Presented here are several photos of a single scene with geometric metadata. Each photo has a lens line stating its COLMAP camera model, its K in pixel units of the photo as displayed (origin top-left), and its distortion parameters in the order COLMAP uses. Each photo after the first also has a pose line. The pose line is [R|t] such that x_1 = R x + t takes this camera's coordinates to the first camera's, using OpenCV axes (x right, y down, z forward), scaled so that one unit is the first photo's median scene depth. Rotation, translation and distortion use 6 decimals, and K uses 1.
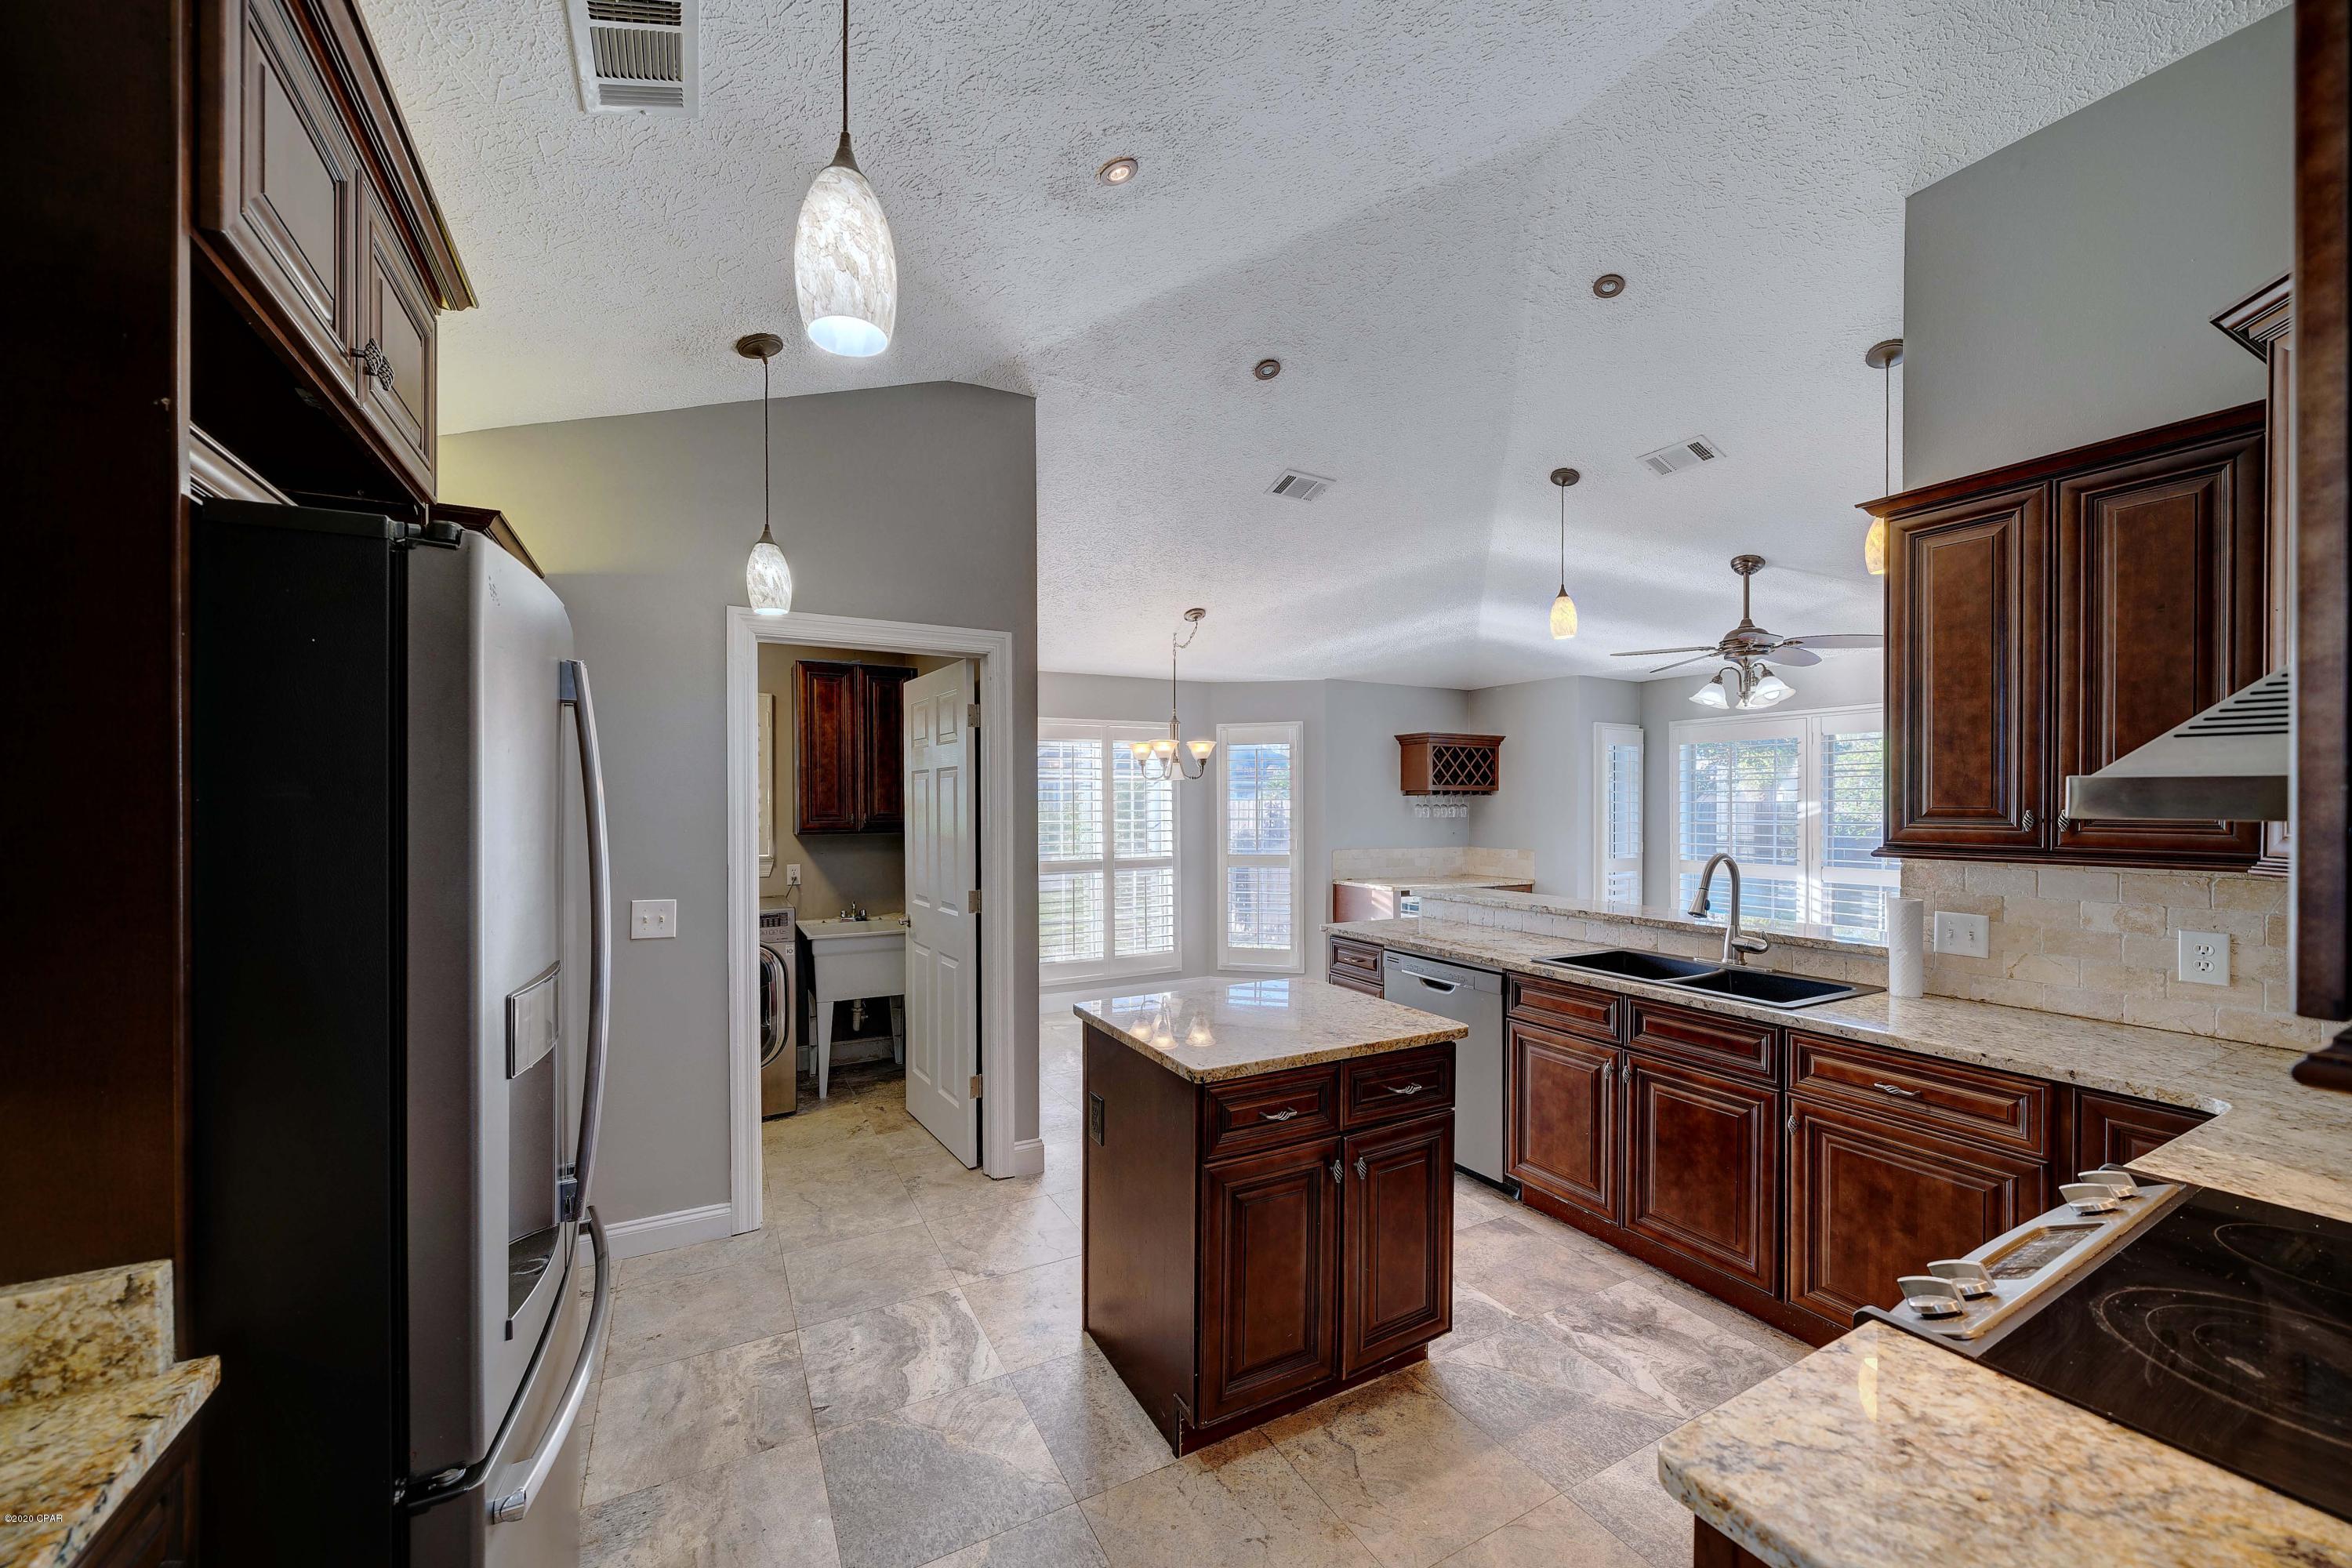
lens RADIAL K [[859.7, 0, 1135.6], [0, 859.7, 801.1], [0, 0, 1]] dist [-0.004146, 0.001147]
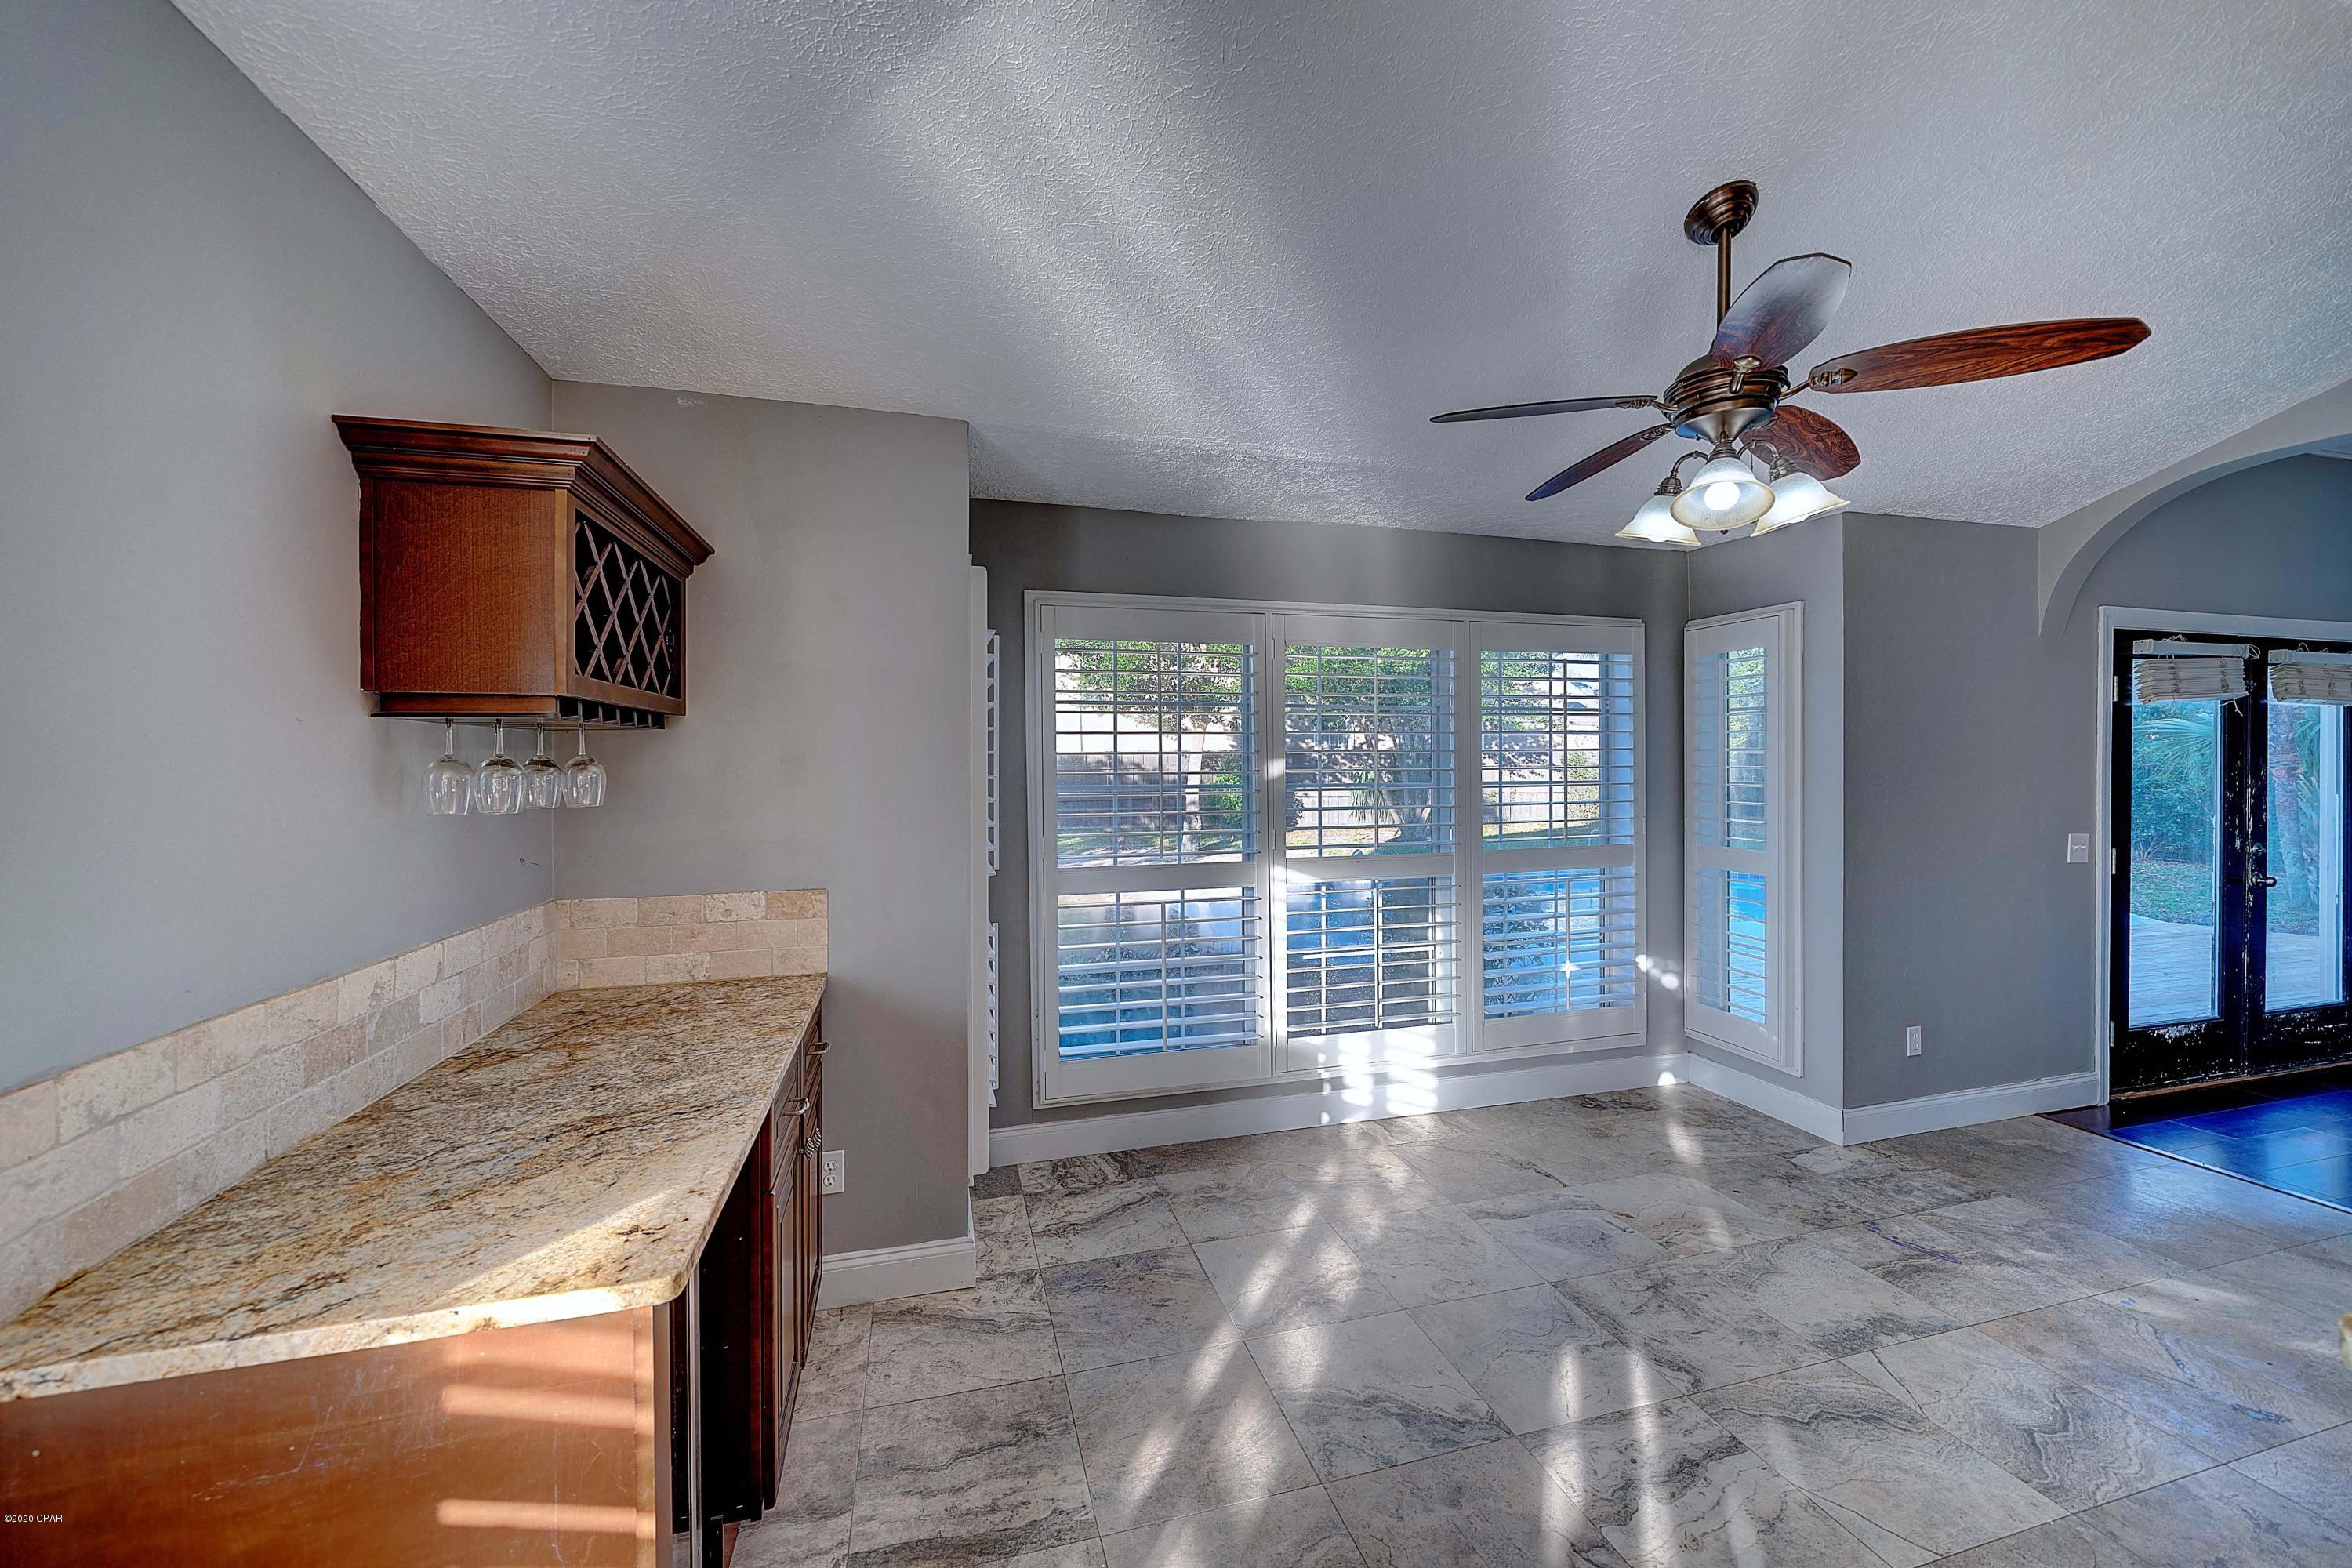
lens RADIAL K [[859.7, 0, 1174.0], [0, 859.7, 762.2], [0, 0, 1]] dist [-0.004146, 0.001147]
pose [[0.190819, -0.004119, 0.981617, 0.188535], [-0.000712, 0.999990, 0.004335, 0.005532], [-0.981625, -0.001527, 0.190814, 1.025432]]
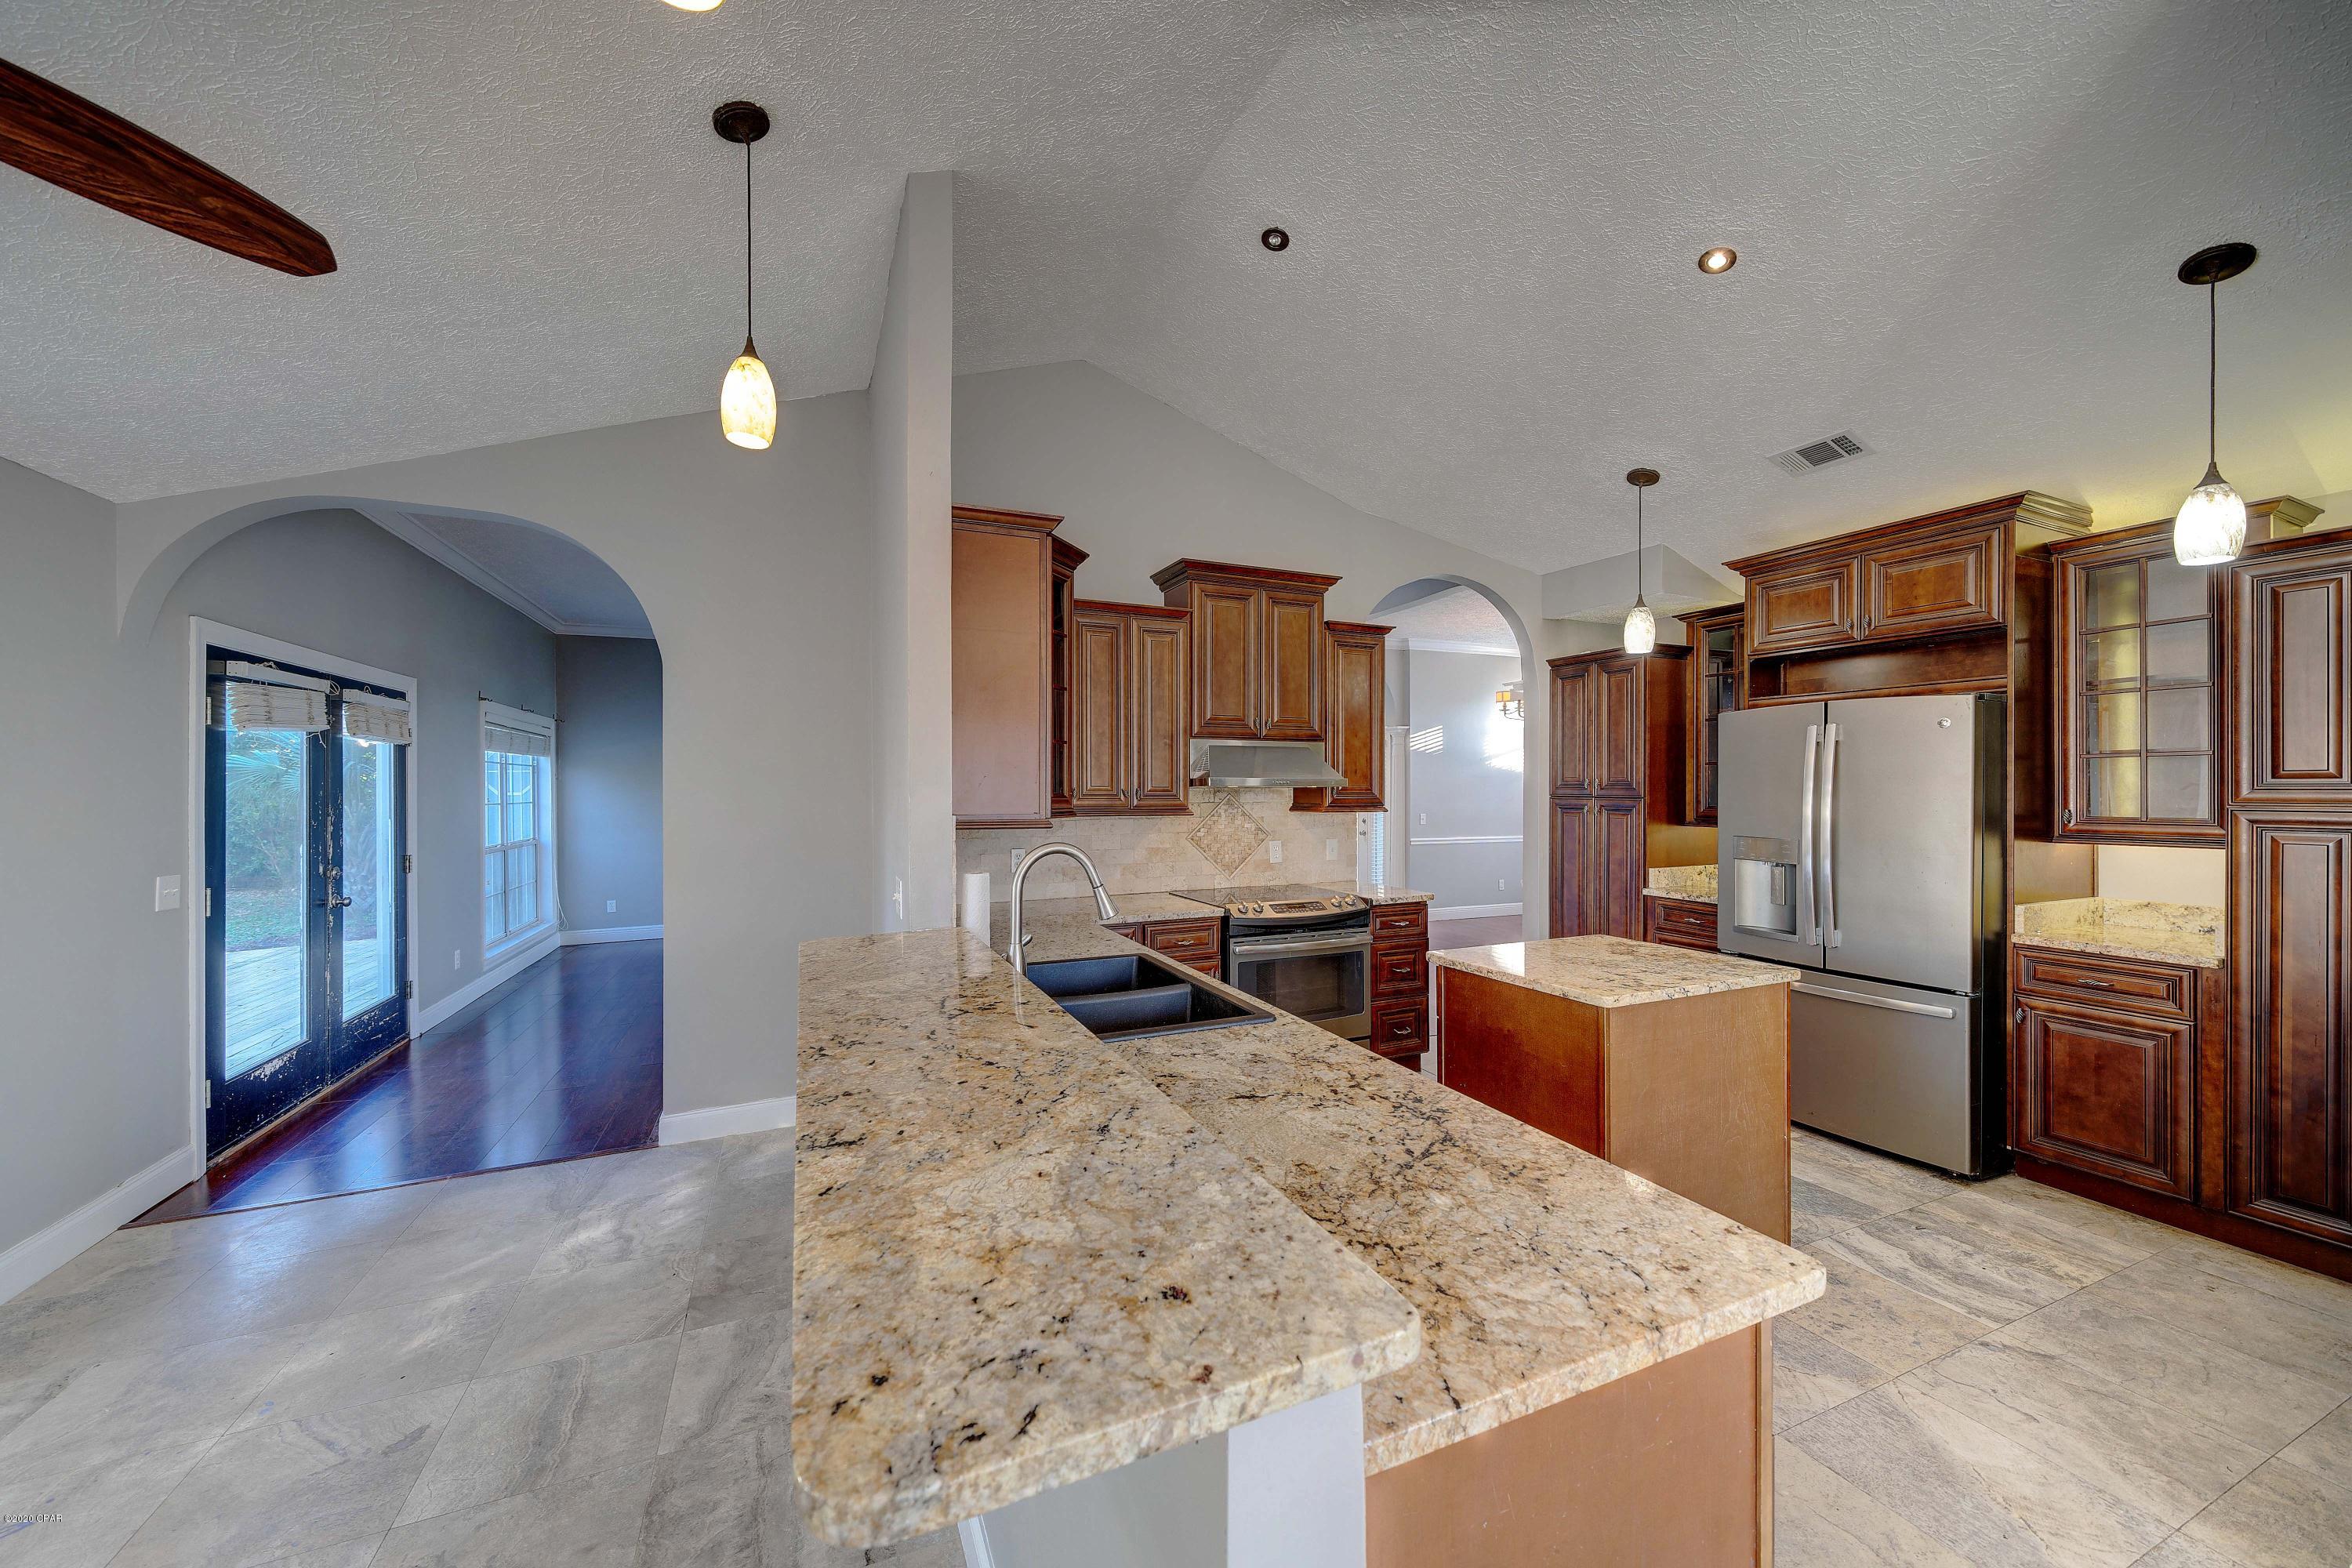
lens RADIAL K [[859.7, 0, 1138.8], [0, 859.7, 791.4], [0, 0, 1]] dist [-0.004146, 0.001147]
pose [[-0.996737, -0.000737, 0.080716, 0.301485], [-0.000464, 0.999994, 0.003405, 0.004553], [-0.080718, 0.003356, -0.996731, 0.972585]]
